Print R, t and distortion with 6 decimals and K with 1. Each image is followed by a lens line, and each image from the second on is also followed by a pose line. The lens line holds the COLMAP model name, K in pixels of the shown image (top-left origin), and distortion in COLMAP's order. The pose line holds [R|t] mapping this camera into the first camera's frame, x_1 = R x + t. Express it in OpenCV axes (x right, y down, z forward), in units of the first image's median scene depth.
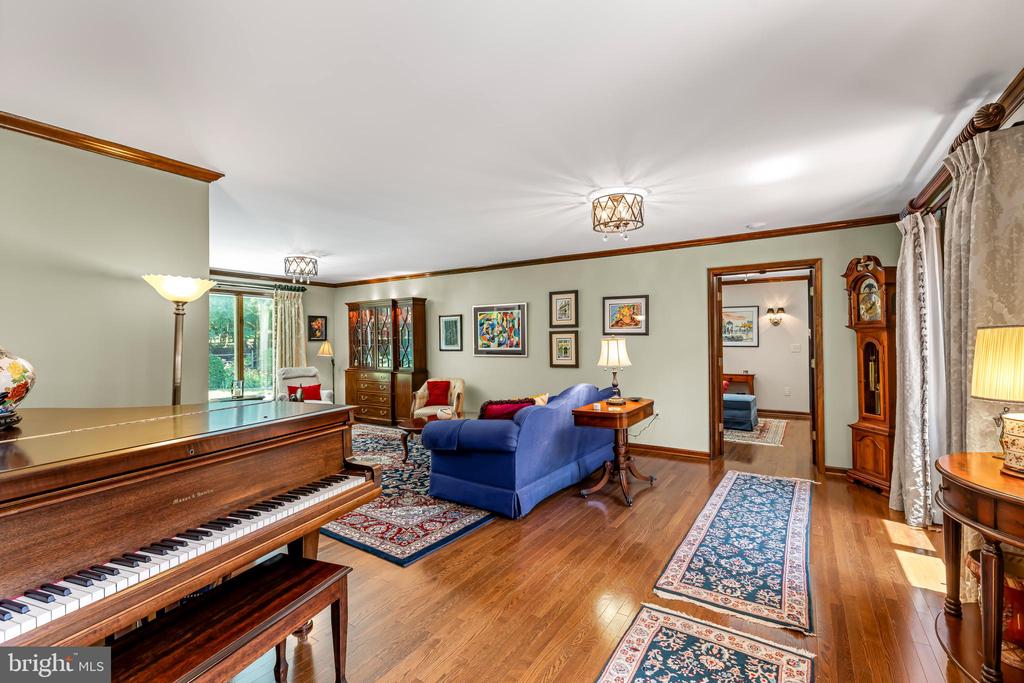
lens RADIAL K [[453.7, 0, 512.1], [0, 453.7, 338.9], [0, 0, 1]] dist [-0.002718, 0.000005]
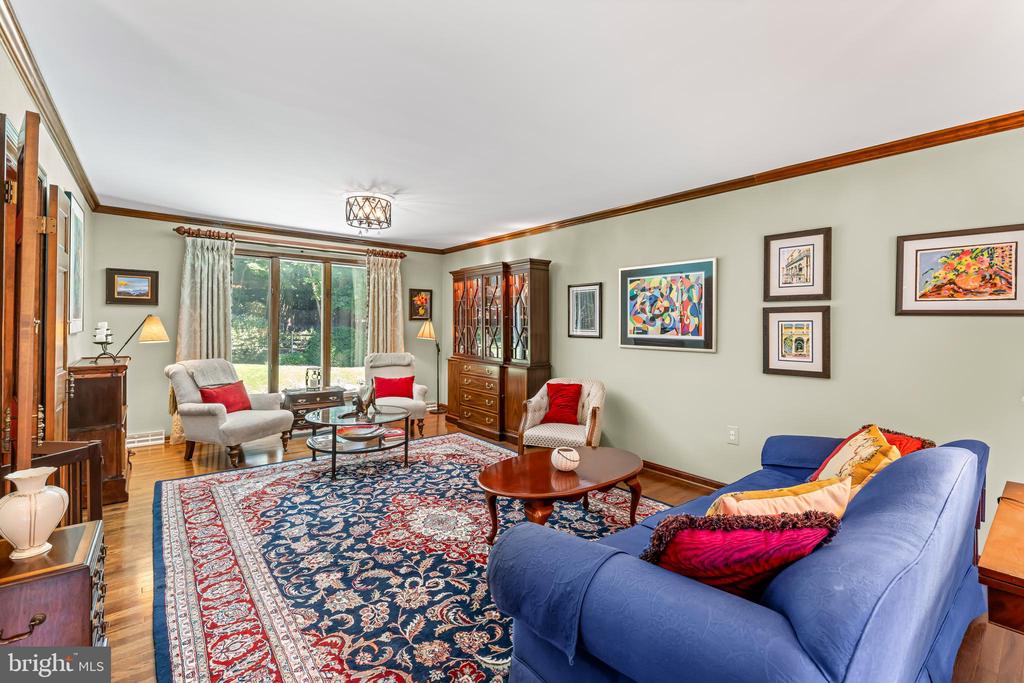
lens RADIAL K [[453.7, 0, 513.4], [0, 453.7, 322.9], [0, 0, 1]] dist [-0.002718, 0.000005]
pose [[0.953695, 0.016696, -0.300313, -0.036306], [-0.015990, 0.999861, 0.004811, 0.003510], [0.300351, 0.000214, 0.953829, 0.345001]]
